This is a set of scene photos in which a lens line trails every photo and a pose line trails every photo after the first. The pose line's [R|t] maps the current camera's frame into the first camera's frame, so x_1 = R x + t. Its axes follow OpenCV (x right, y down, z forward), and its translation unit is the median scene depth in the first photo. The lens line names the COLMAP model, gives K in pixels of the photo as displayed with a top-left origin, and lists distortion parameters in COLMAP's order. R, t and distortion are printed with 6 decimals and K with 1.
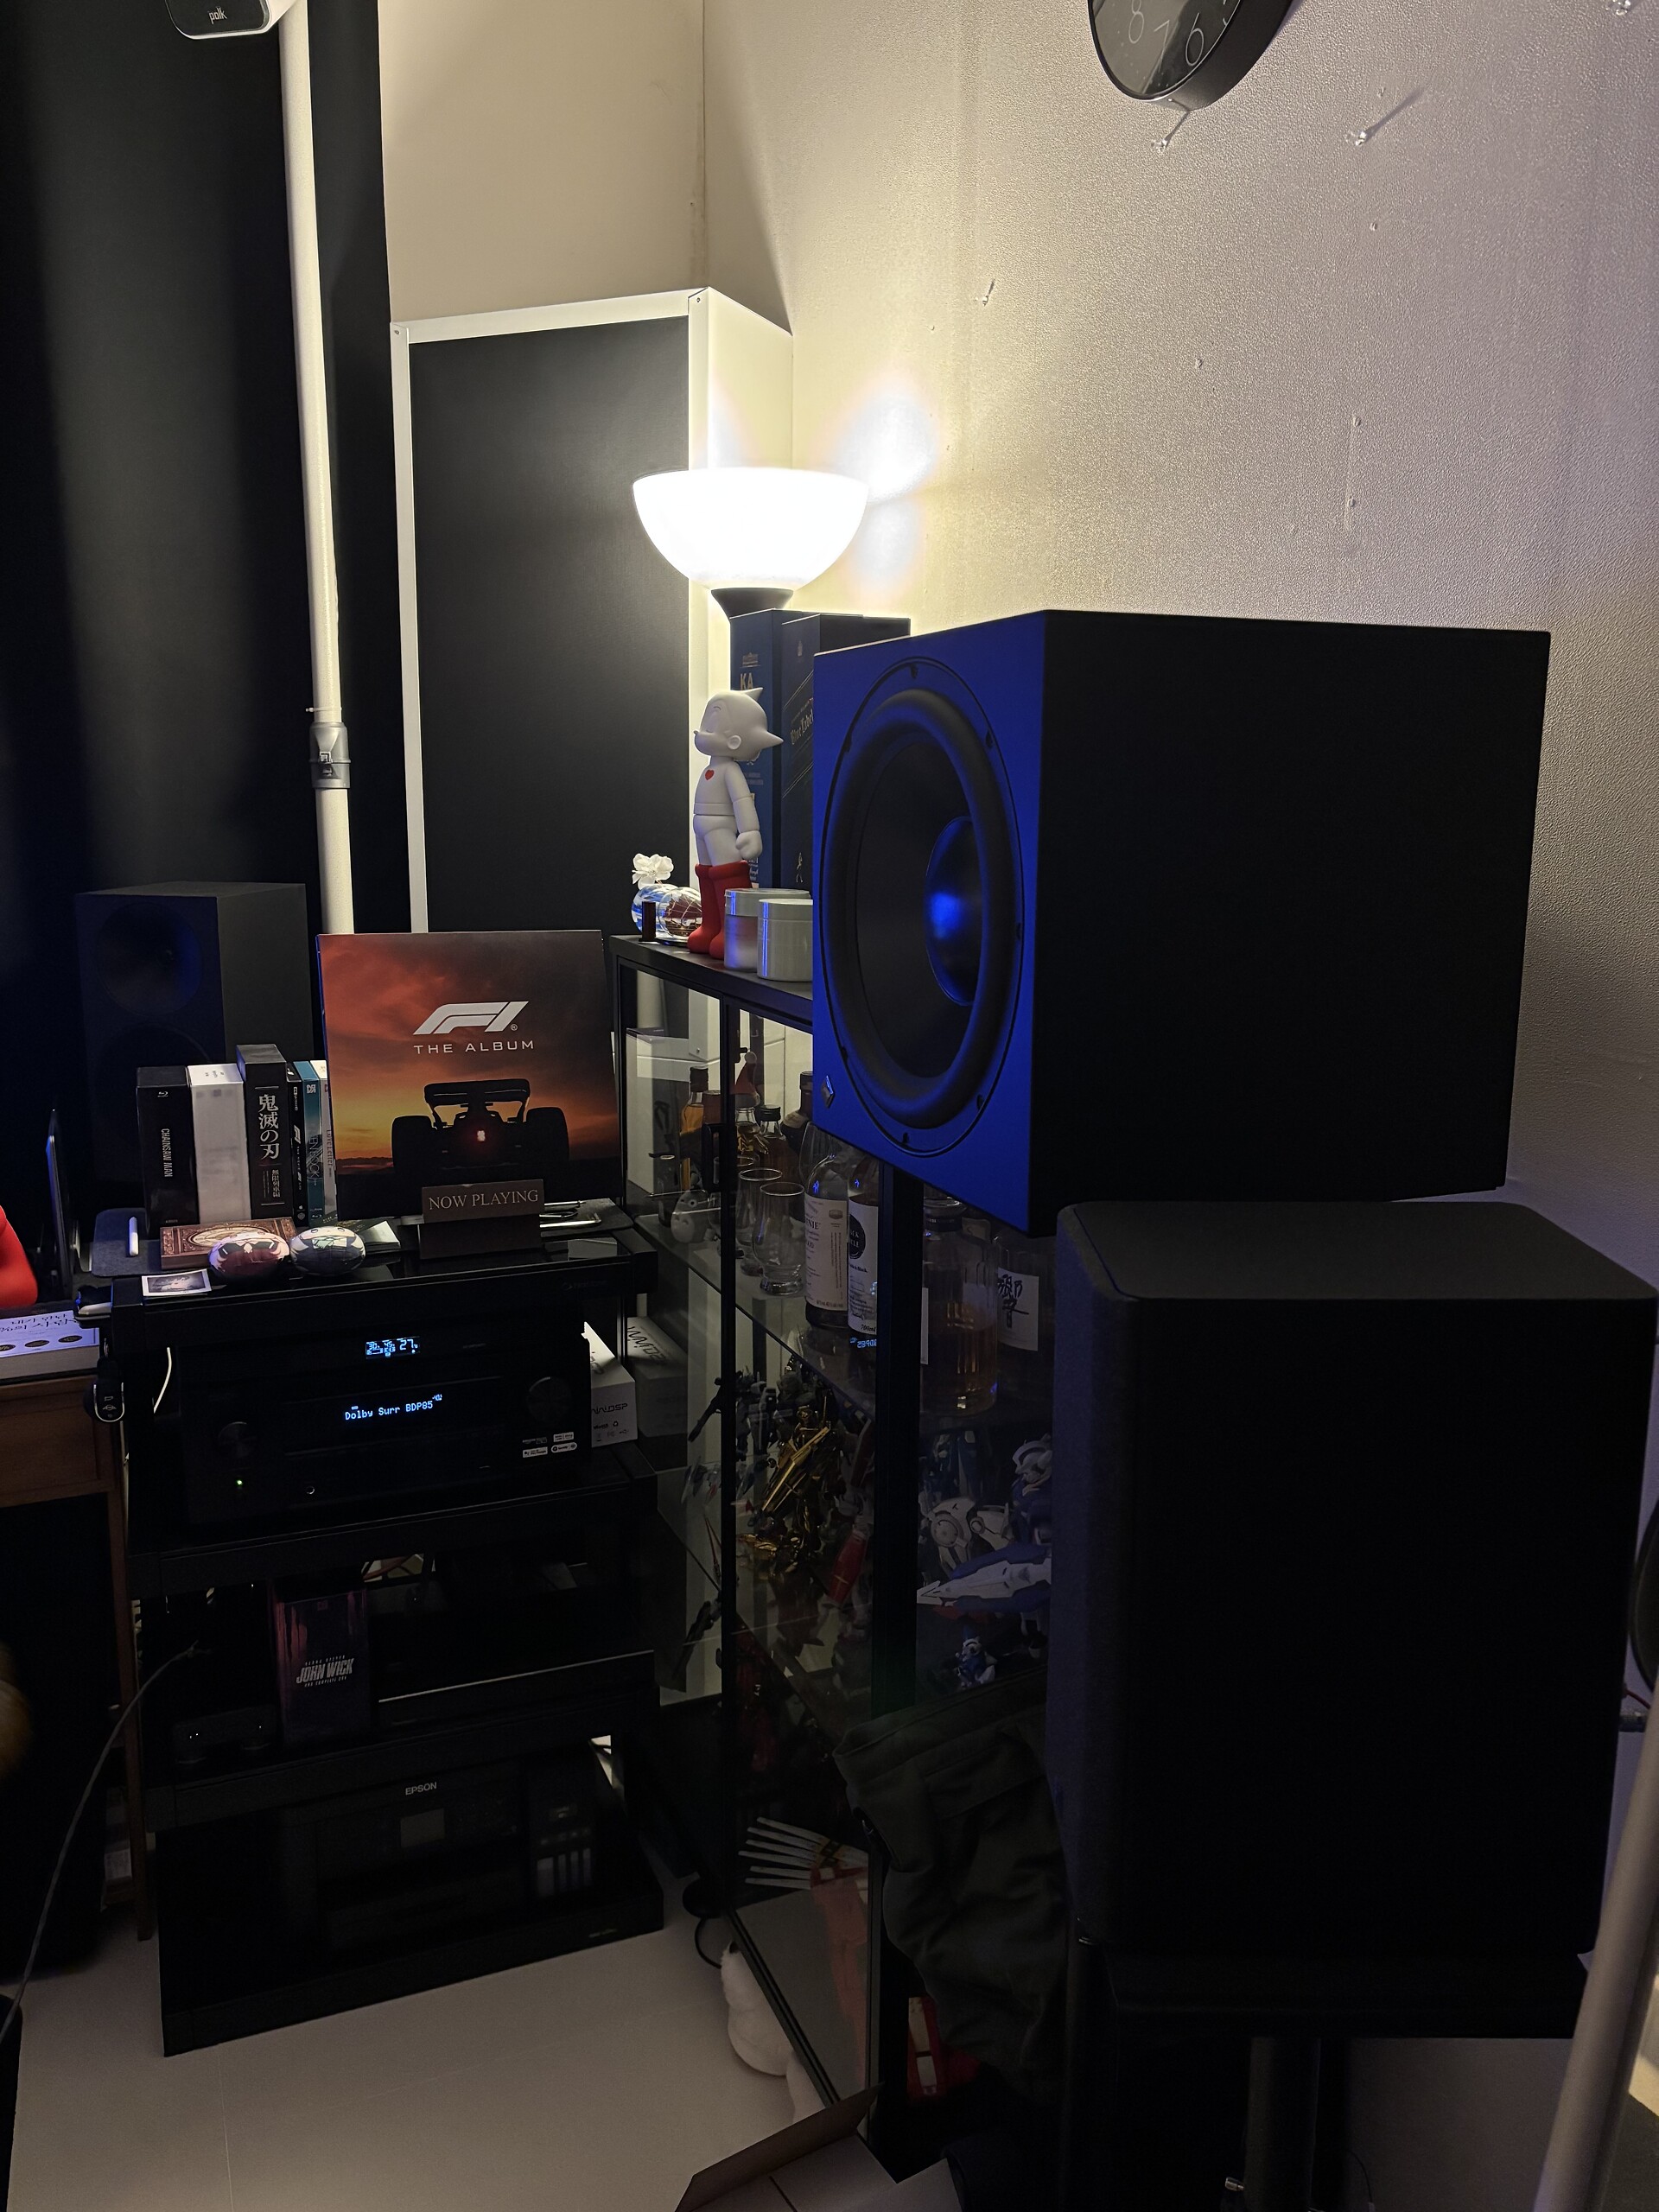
lens RADIAL K [[1648.6, 0, 829.5], [0, 1648.6, 1106.0], [0, 0, 1]] dist [0.024401, 0.004908]
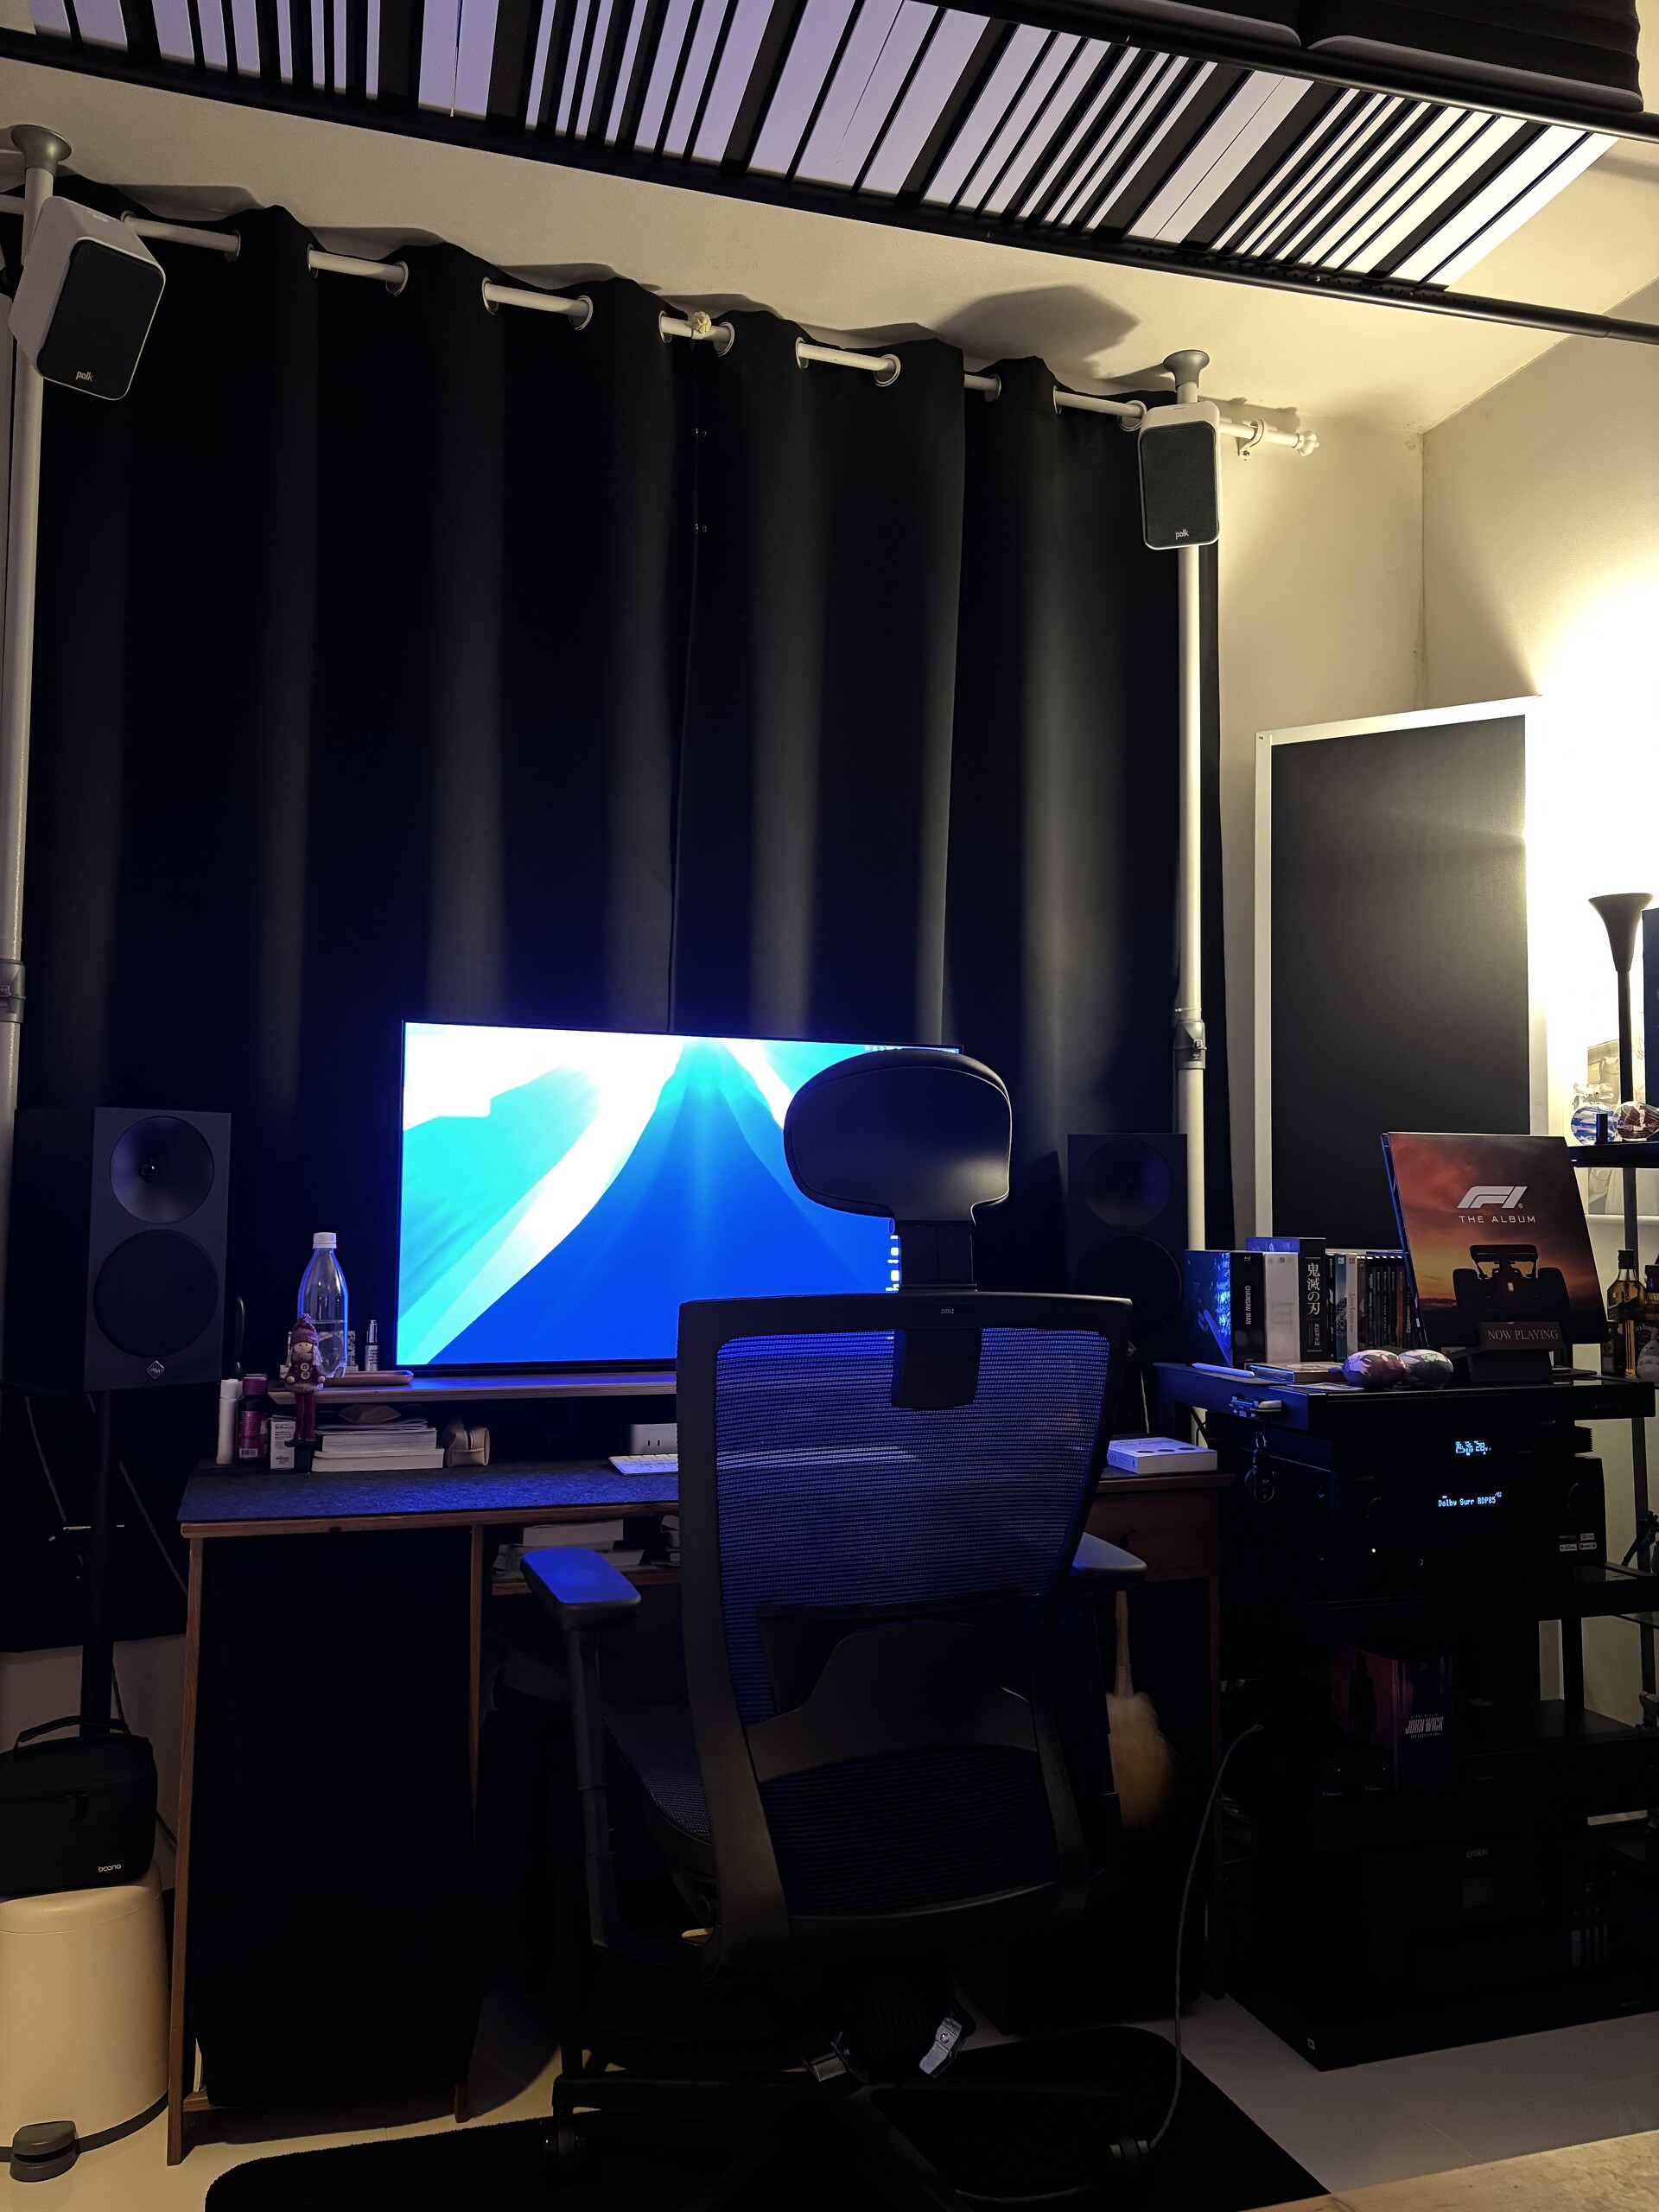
lens RADIAL K [[1648.6, 0, 829.5], [0, 1648.6, 1106.0], [0, 0, 1]] dist [0.024401, 0.004908]
pose [[0.996116, -0.018323, -0.086118, -0.618415], [-0.003878, 0.968026, -0.250822, 0.205076], [0.087960, 0.250182, 0.964195, -0.324279]]
